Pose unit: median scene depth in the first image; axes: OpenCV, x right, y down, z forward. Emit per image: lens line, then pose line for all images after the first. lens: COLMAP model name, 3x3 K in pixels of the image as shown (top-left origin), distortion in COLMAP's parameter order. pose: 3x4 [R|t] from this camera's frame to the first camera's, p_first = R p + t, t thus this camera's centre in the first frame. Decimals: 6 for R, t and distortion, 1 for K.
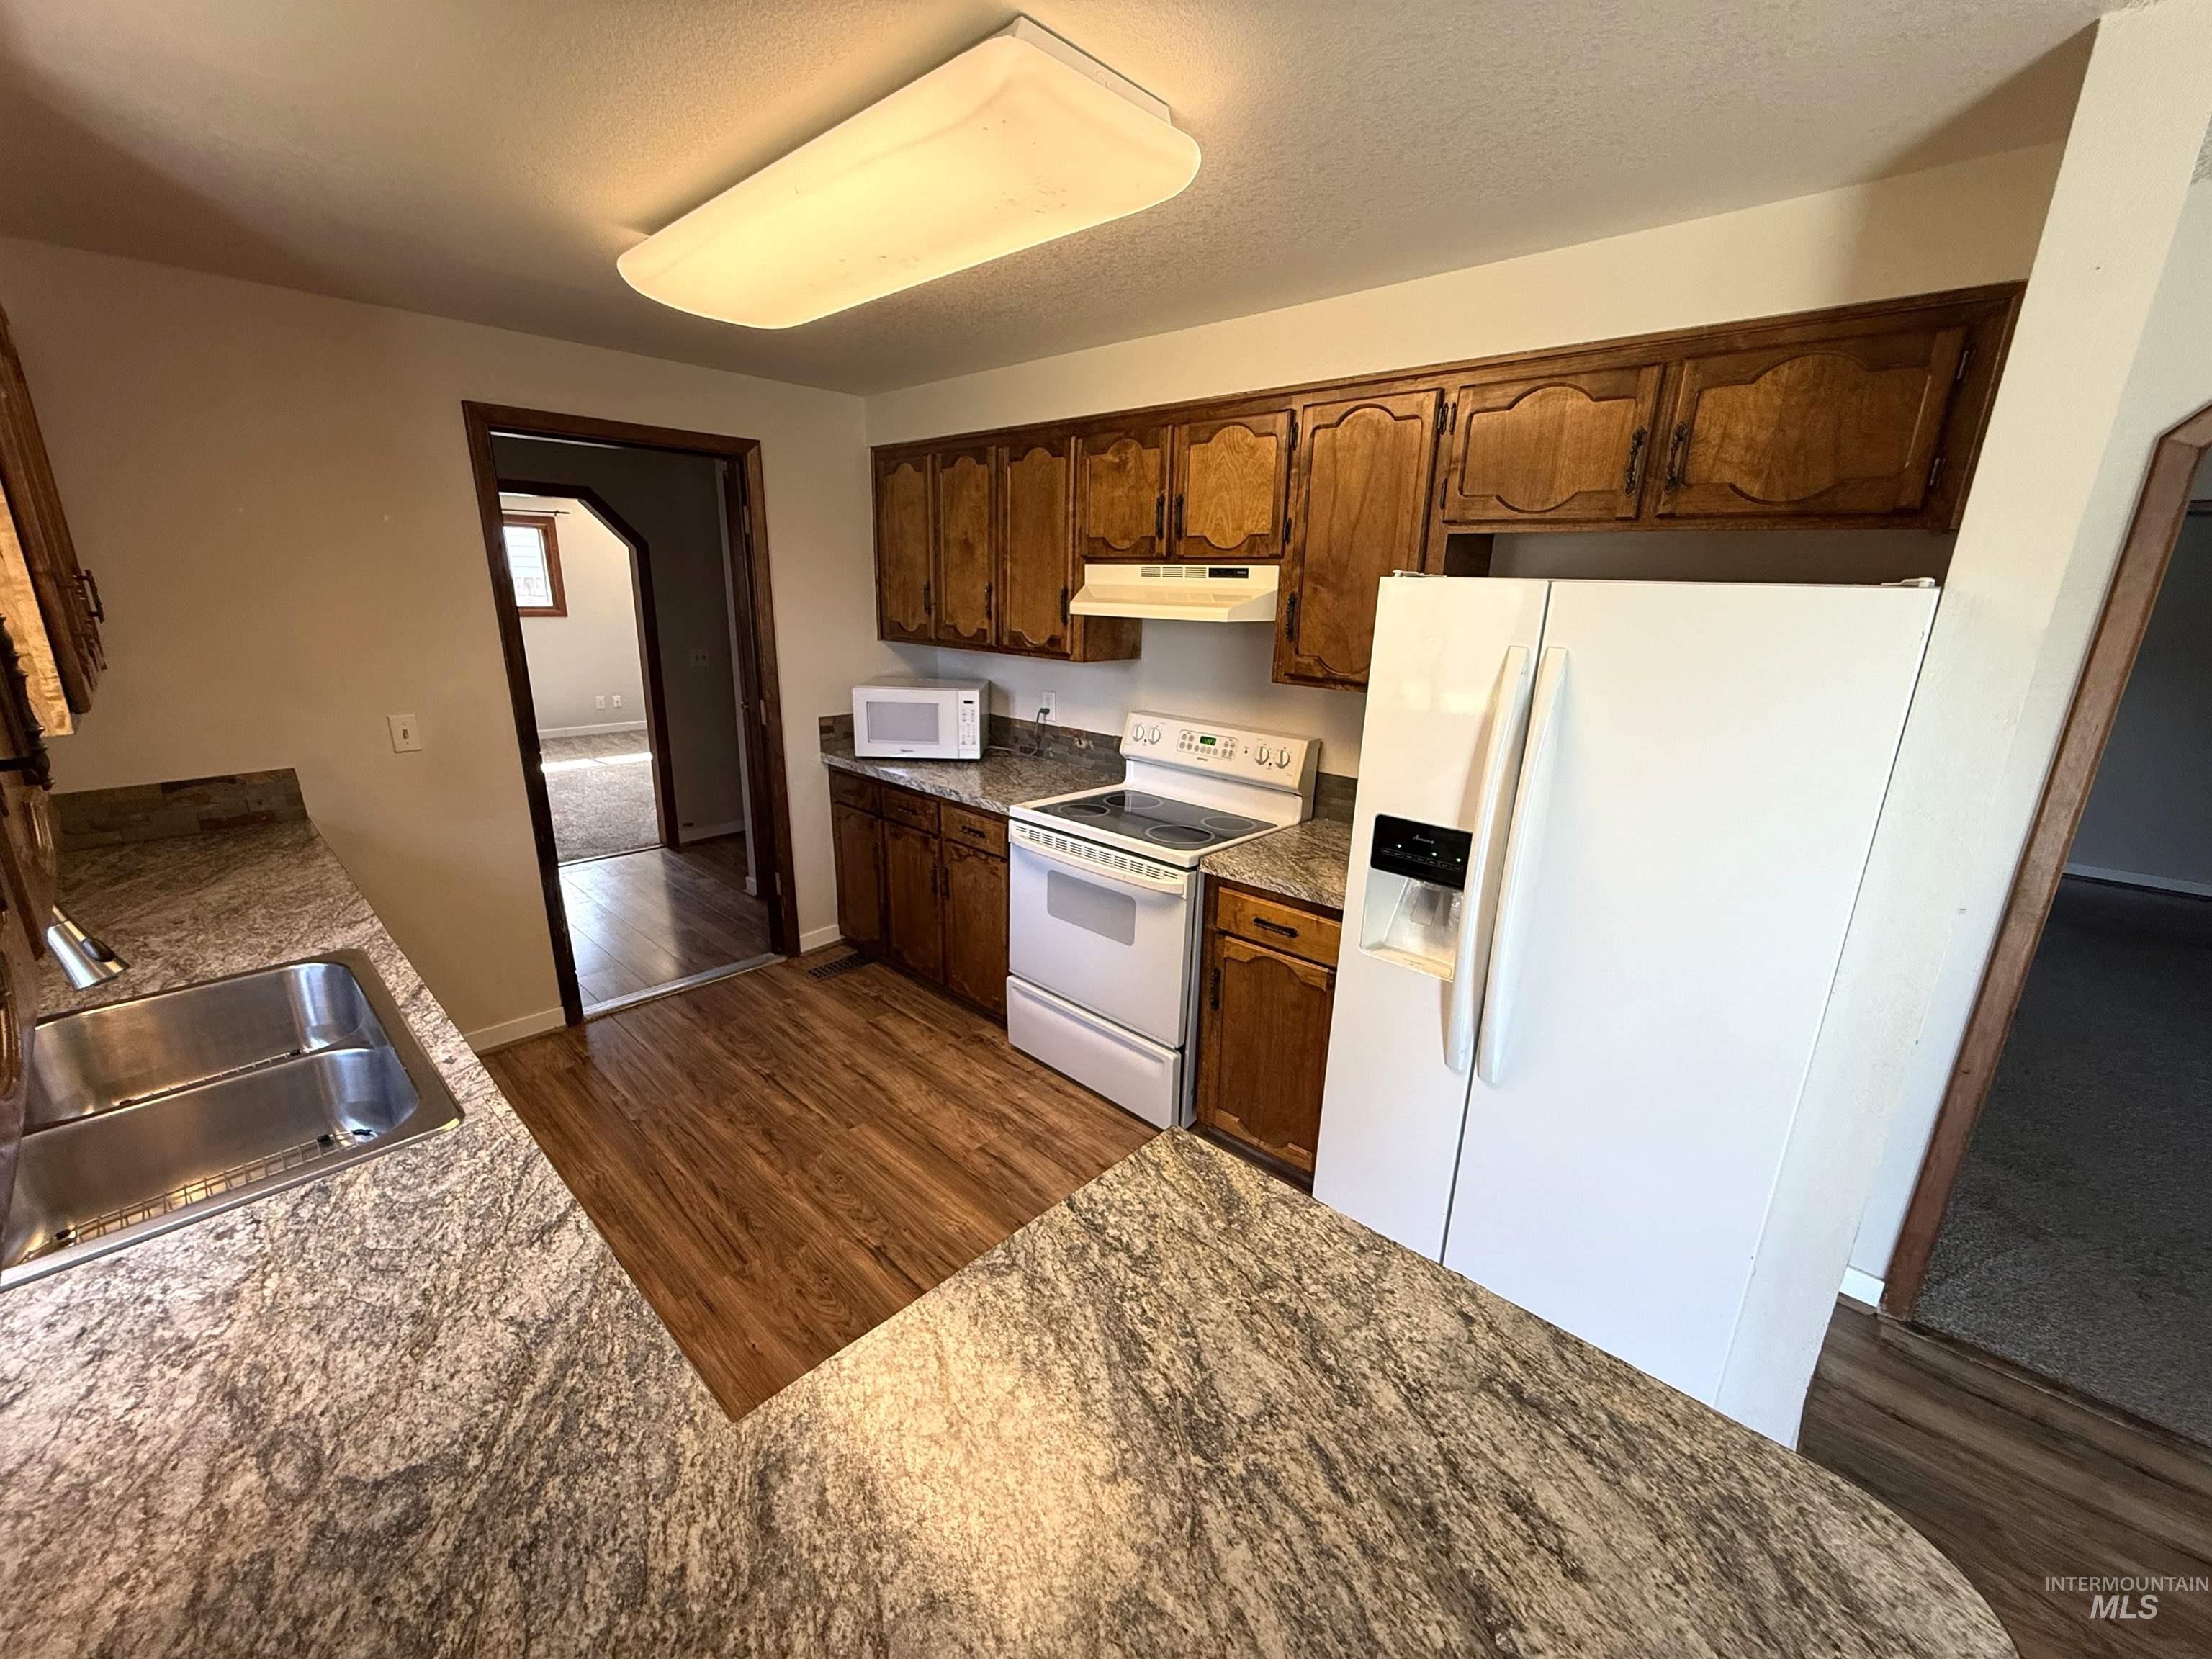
lens RADIAL K [[879.0, 0, 1103.4], [0, 879.0, 835.1], [0, 0, 1]] dist [-0.000024, -0.000412]
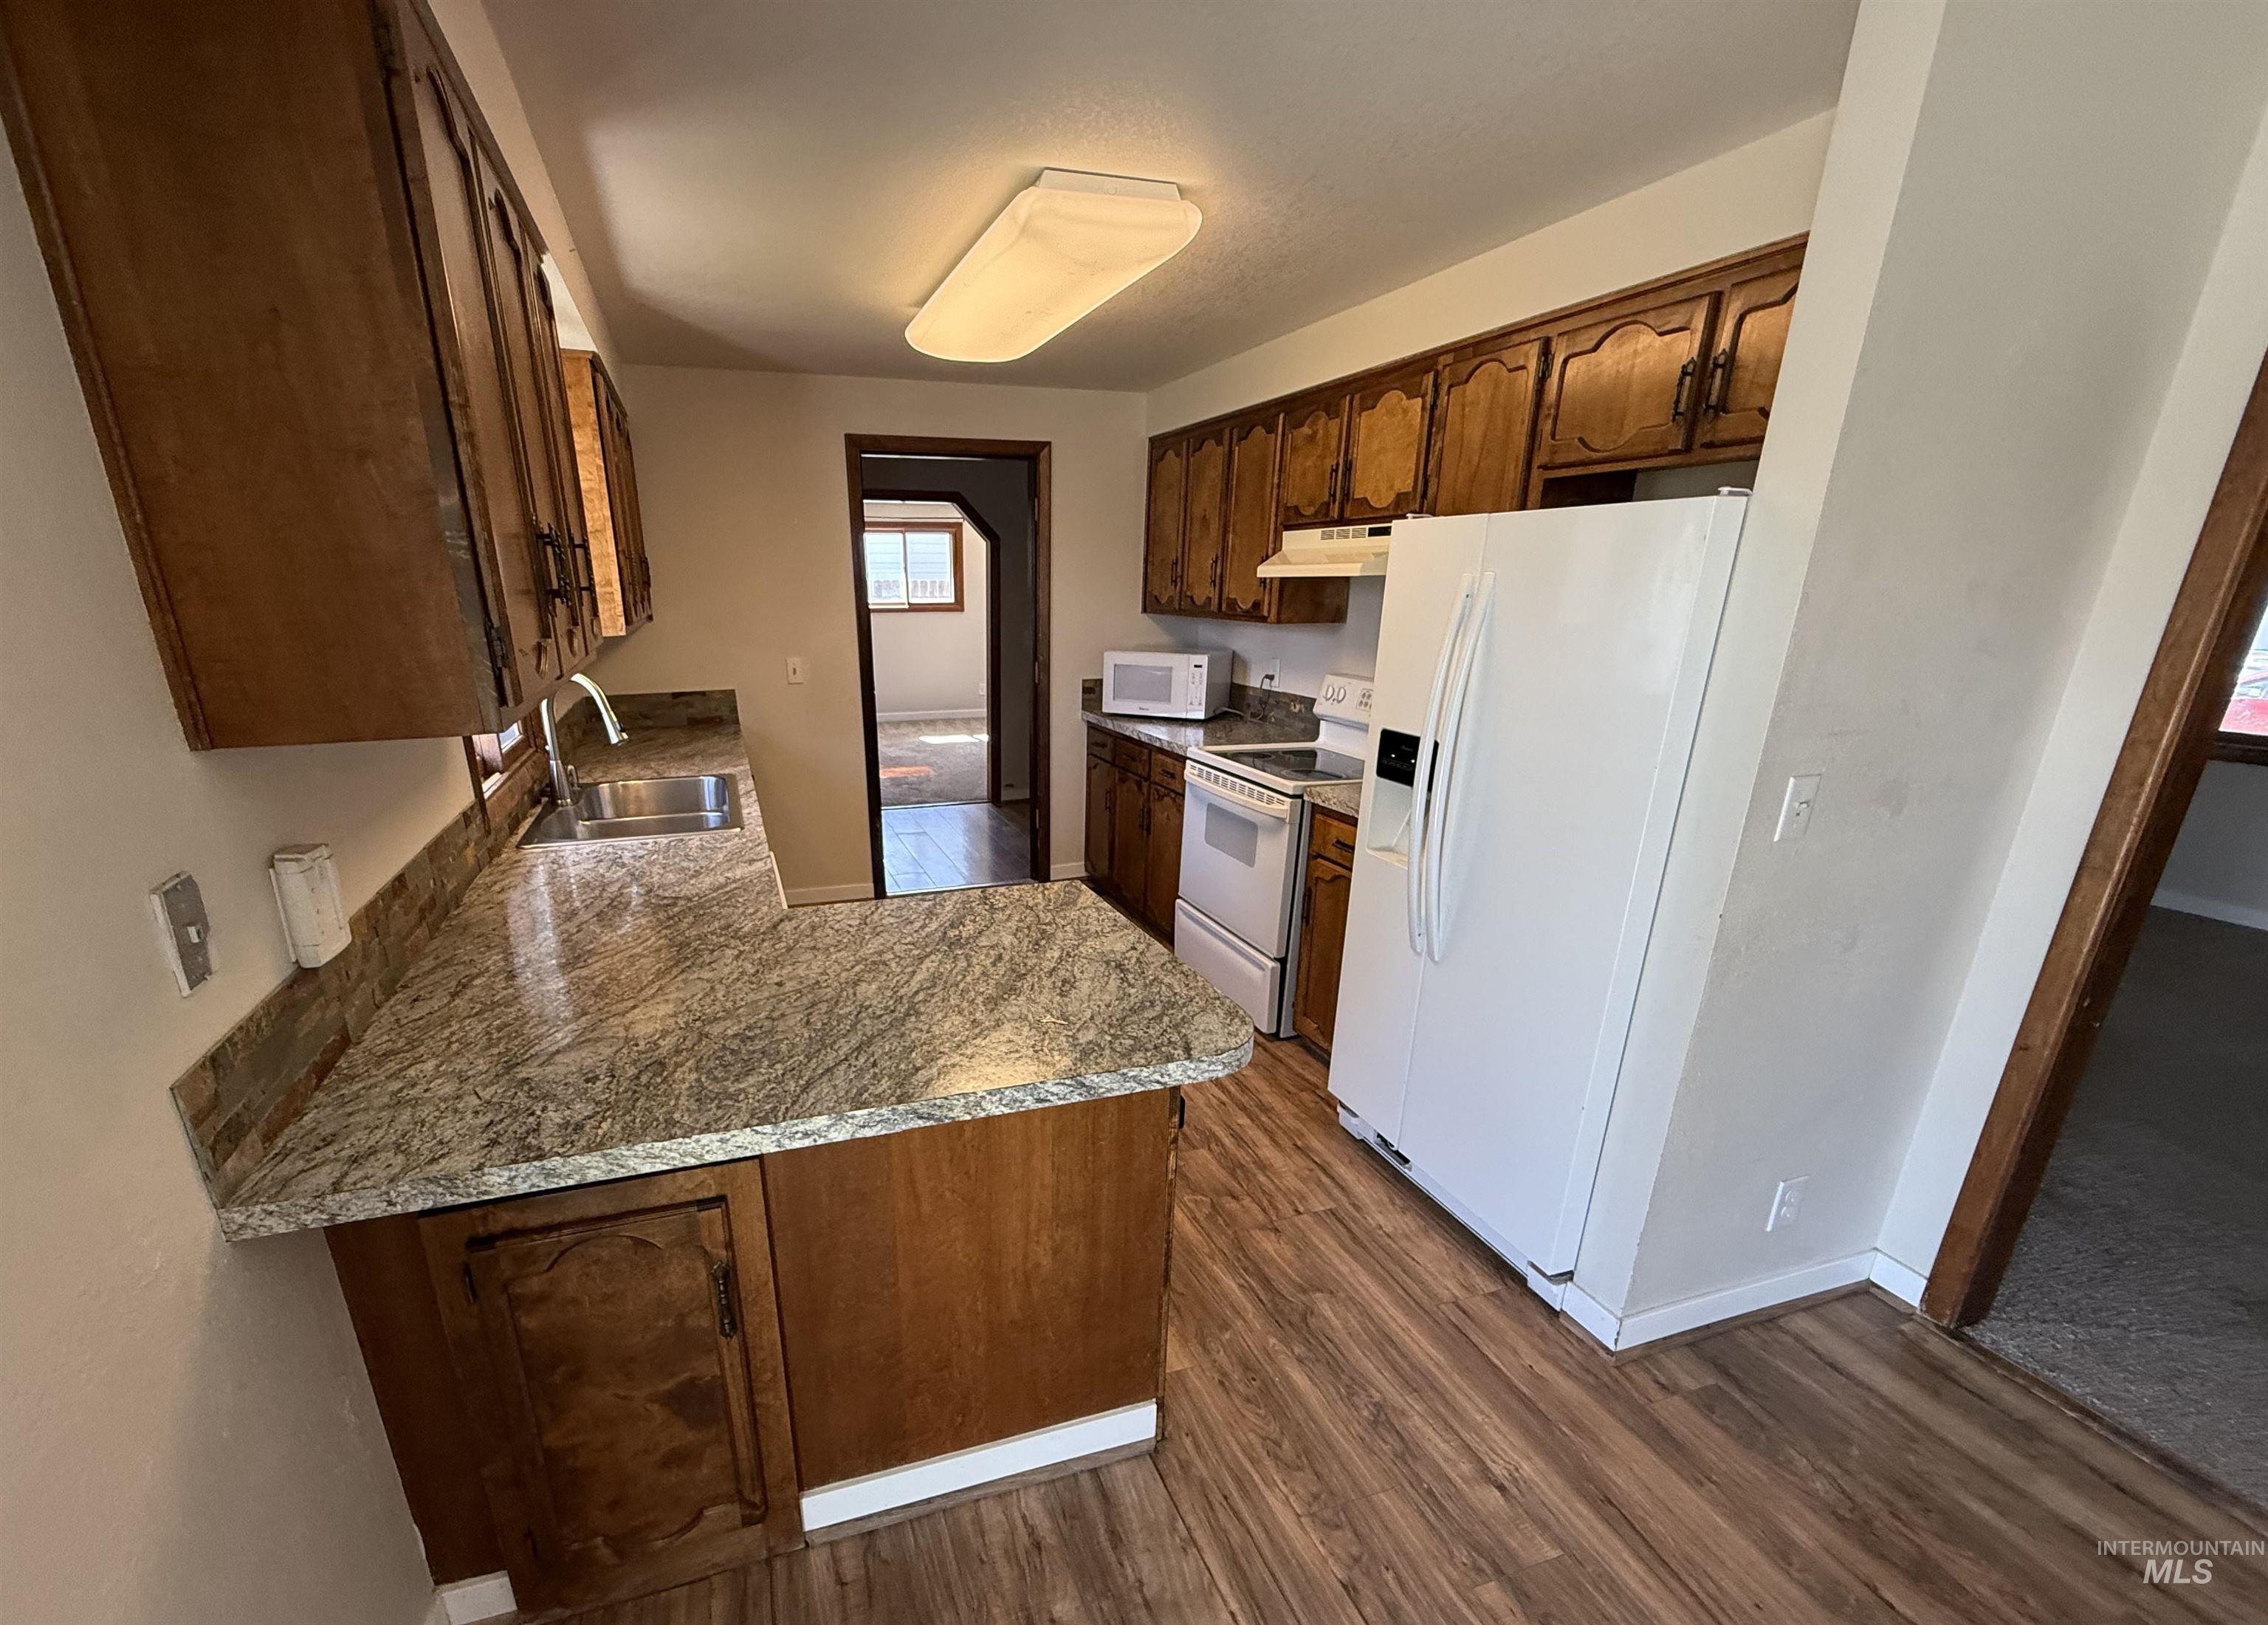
lens RADIAL K [[976.7, 0, 1030.2], [0, 976.7, 931.7], [0, 0, 1]] dist [-0.003022, -0.000185]
pose [[0.871252, 0.142810, -0.469601, 0.393382], [-0.113779, 0.989439, 0.089804, 0.128594], [0.477467, -0.024811, 0.878299, -0.268634]]
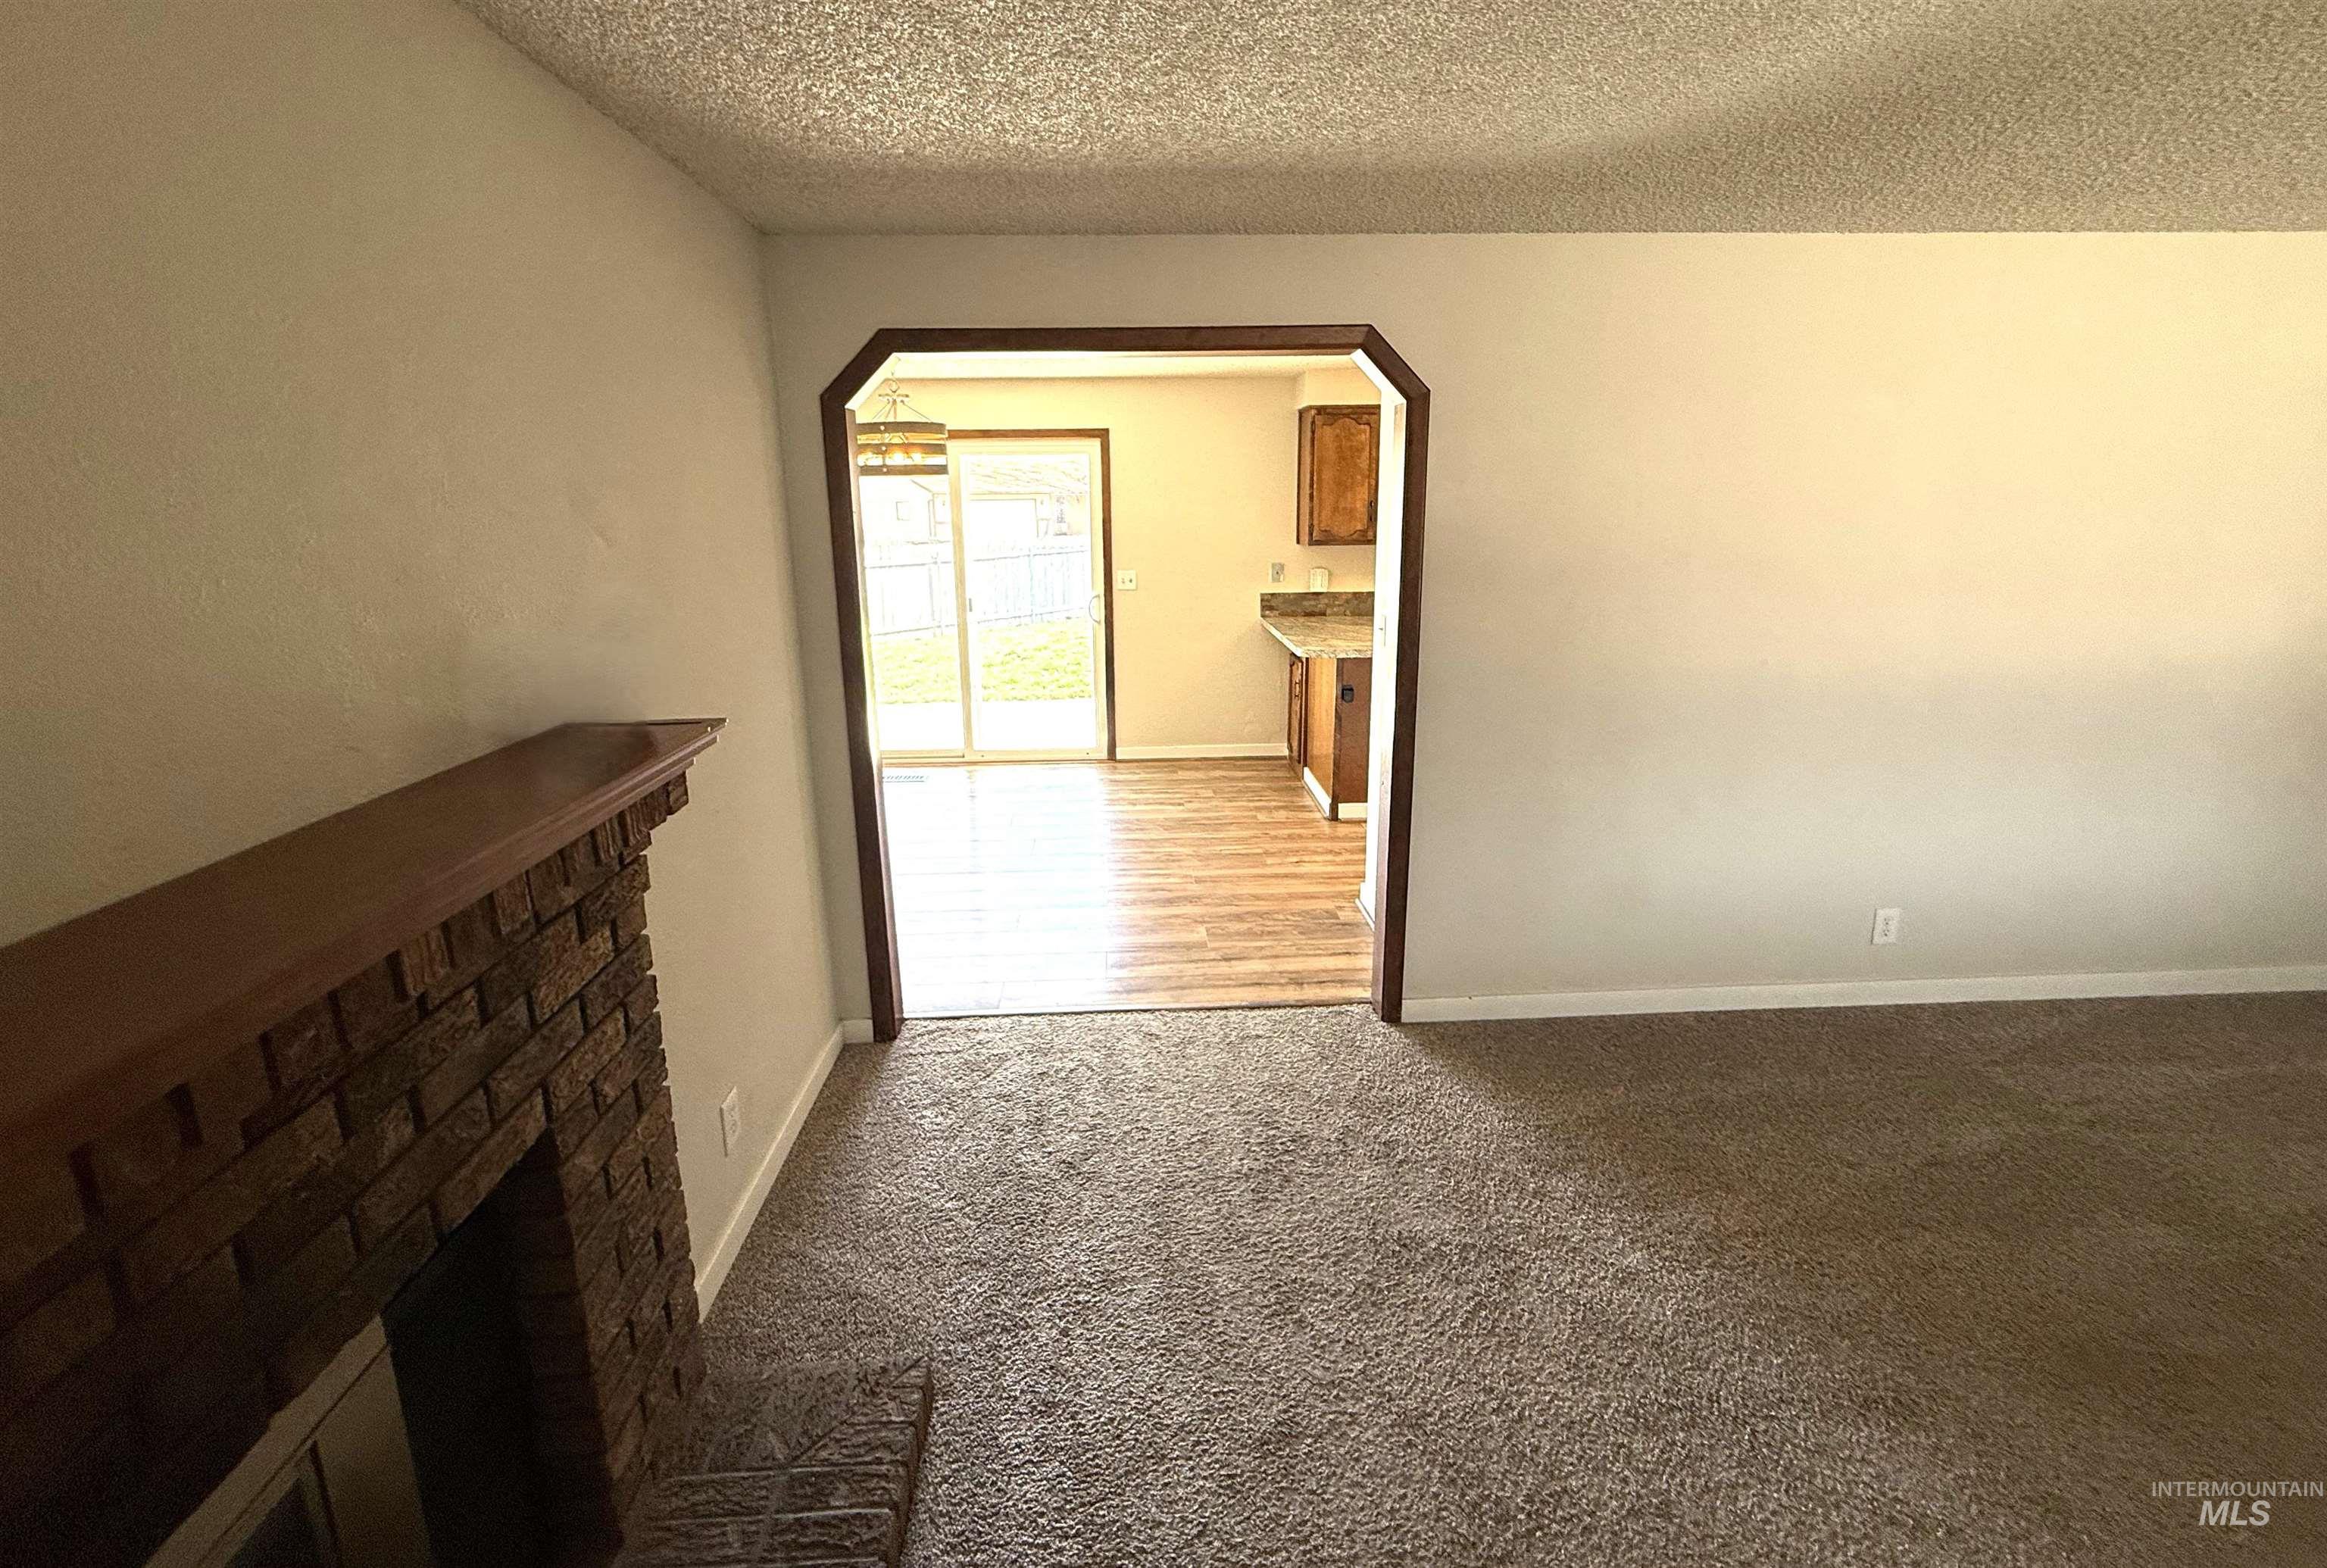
lens RADIAL K [[937.6, 0, 1169.3], [0, 937.6, 696.4], [0, 0, 1]] dist [-0.000083, -0.000014]
pose [[-0.695767, 0.129283, -0.706537, 1.685332], [-0.206149, 0.906341, 0.368849, -0.292081], [0.688049, 0.402285, -0.603950, 1.176210]]
